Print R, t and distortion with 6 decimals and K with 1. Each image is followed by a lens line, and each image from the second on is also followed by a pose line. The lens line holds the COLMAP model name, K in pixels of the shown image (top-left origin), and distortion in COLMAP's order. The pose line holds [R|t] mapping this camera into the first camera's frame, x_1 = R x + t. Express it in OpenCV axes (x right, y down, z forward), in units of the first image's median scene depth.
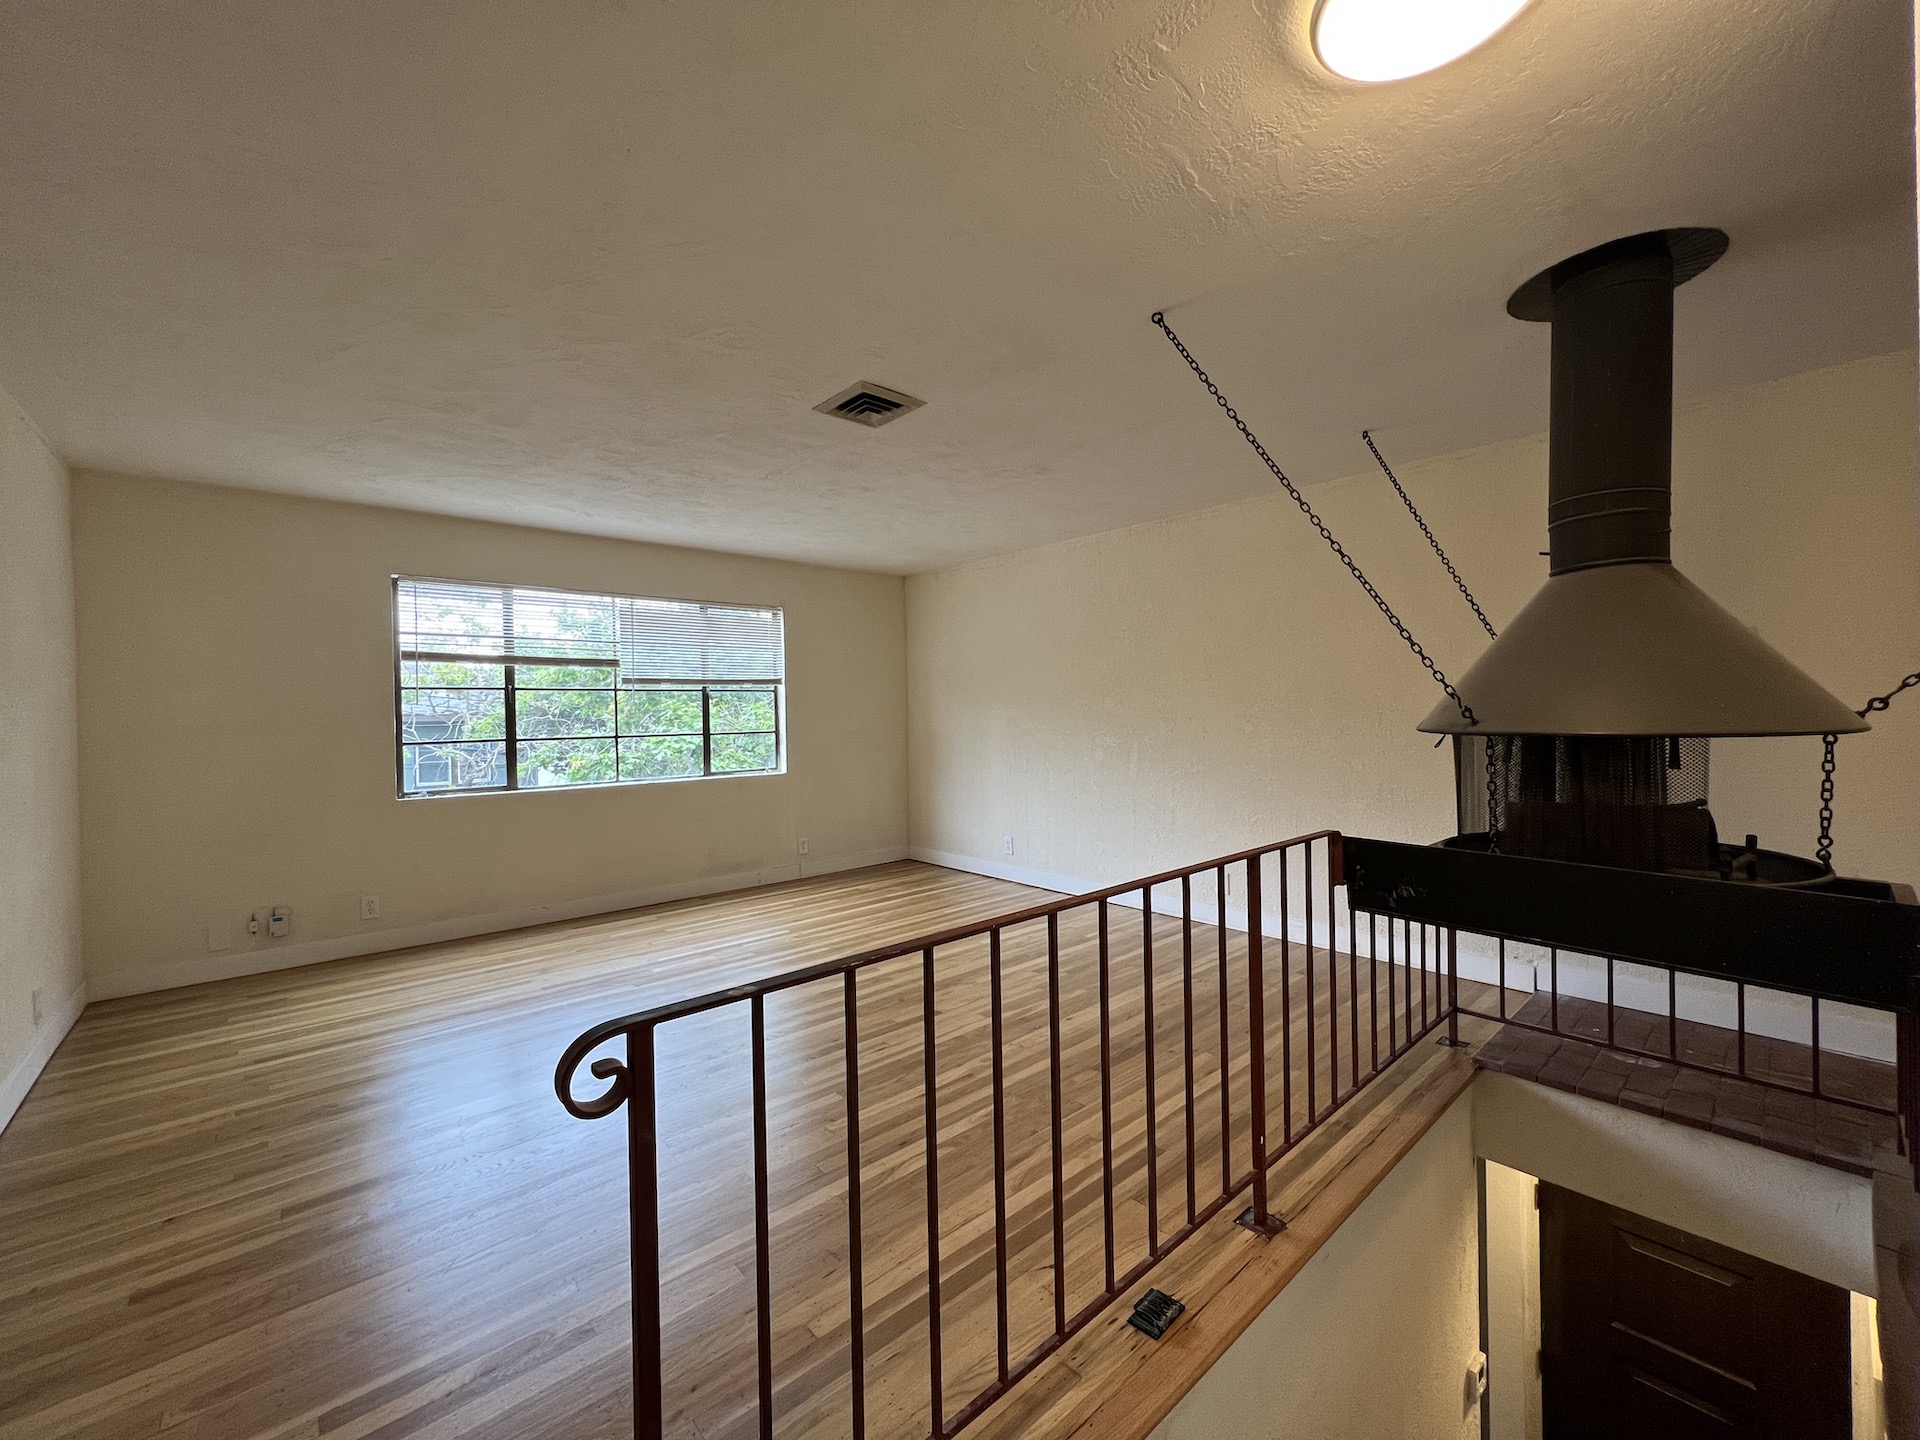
lens RADIAL K [[773.8, 0, 960.0], [0, 773.8, 720.0], [0, 0, 1]] dist [0.000394, 0.000187]
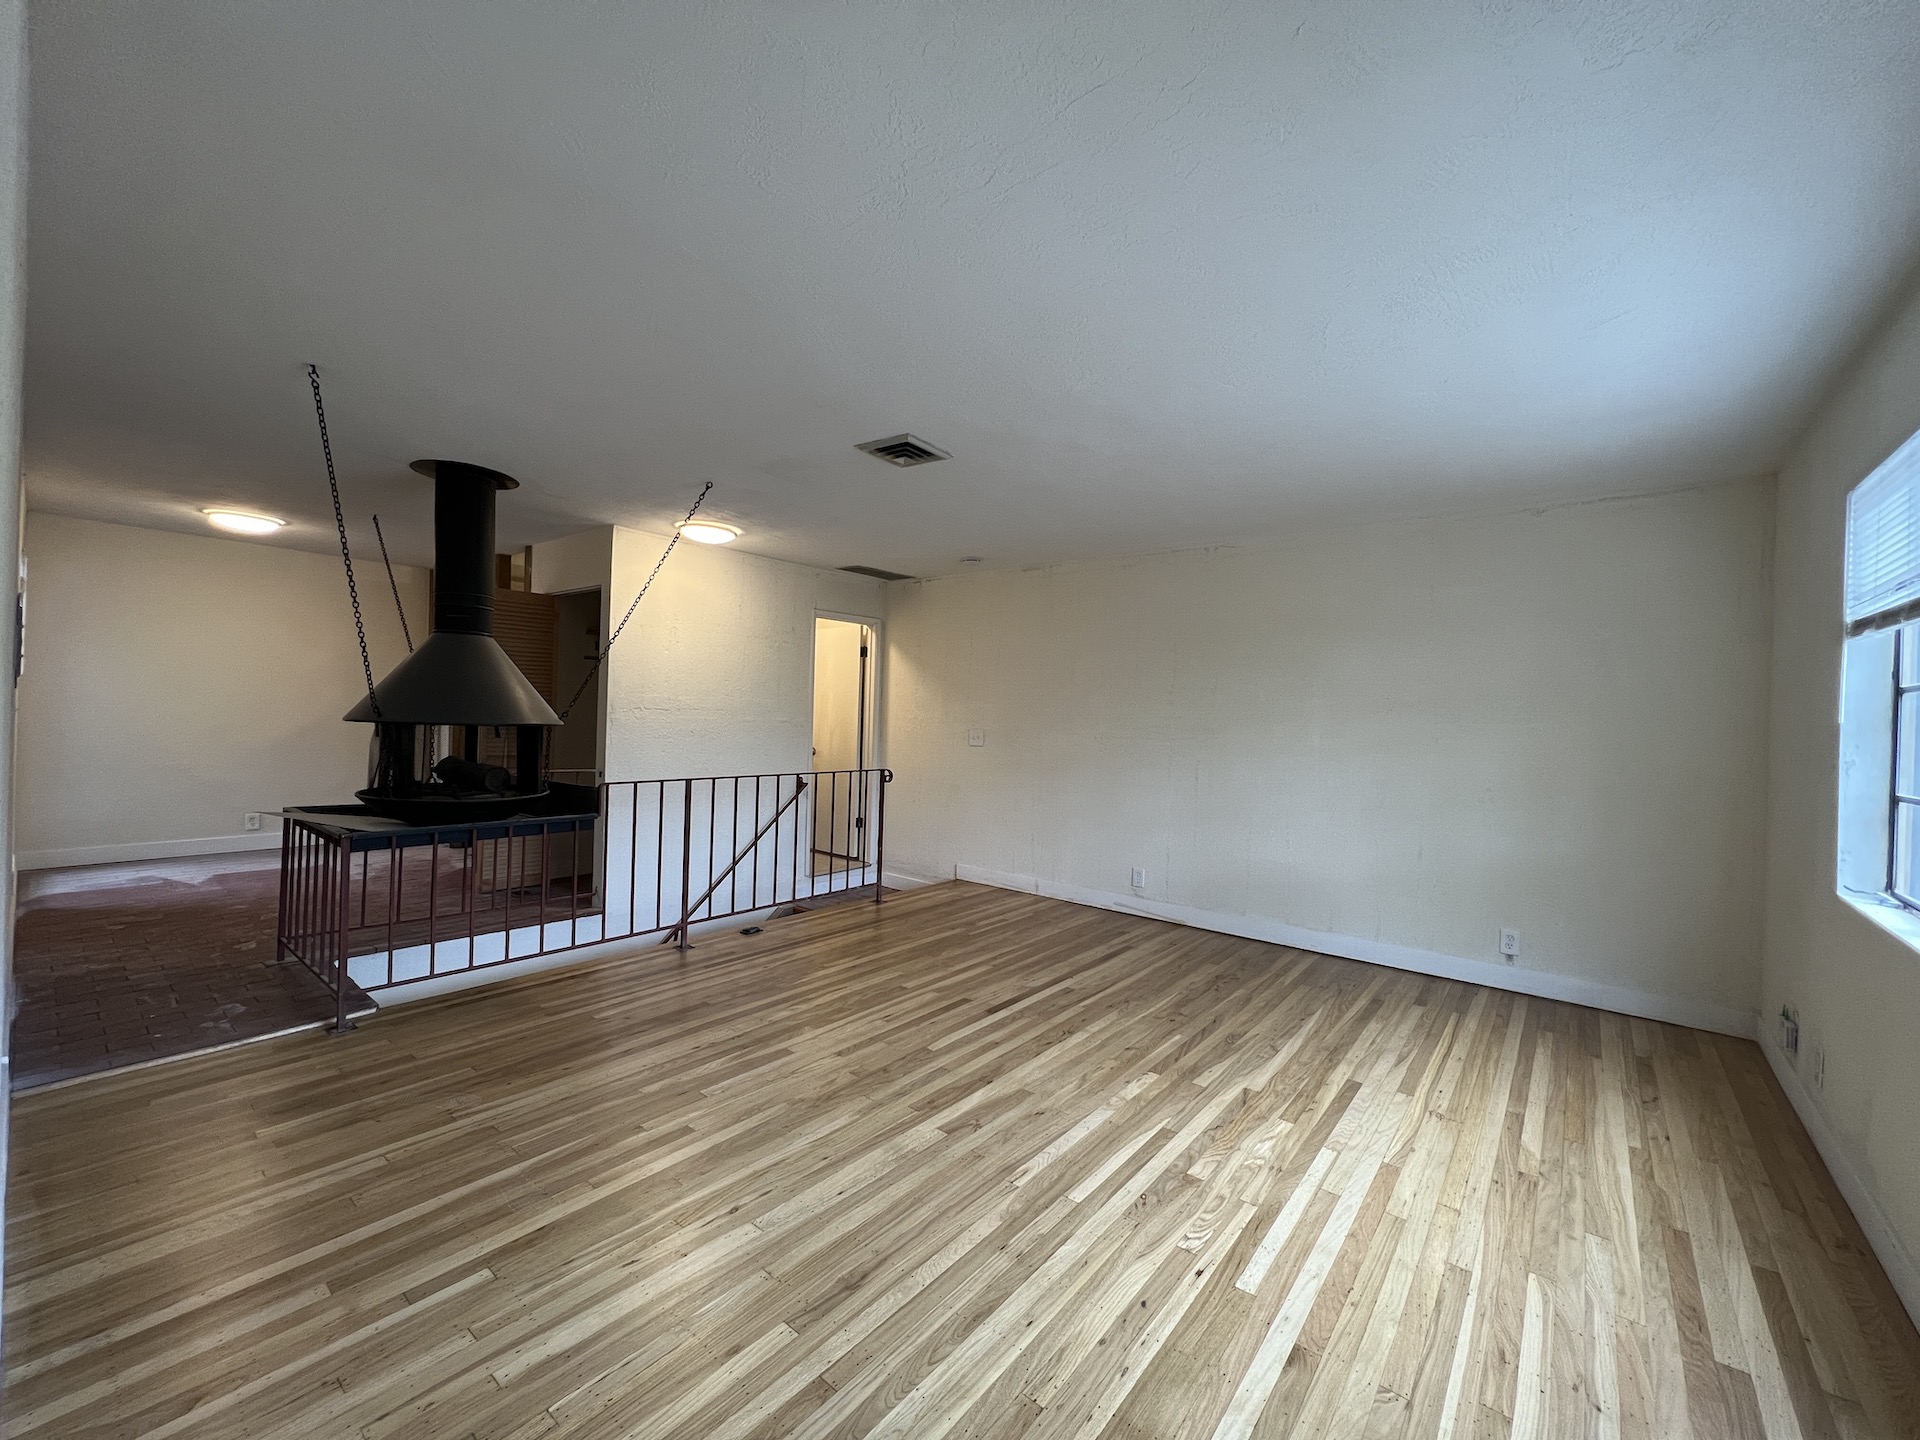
lens RADIAL K [[767.3, 0, 954.6], [0, 767.3, 714.7], [0, 0, 1]] dist [-0.001747, 0.000072]
pose [[-0.988433, -0.014558, -0.150956, -0.017958], [-0.016476, 0.999799, 0.011460, -0.023022], [0.150759, 0.013814, -0.988474, 1.620382]]
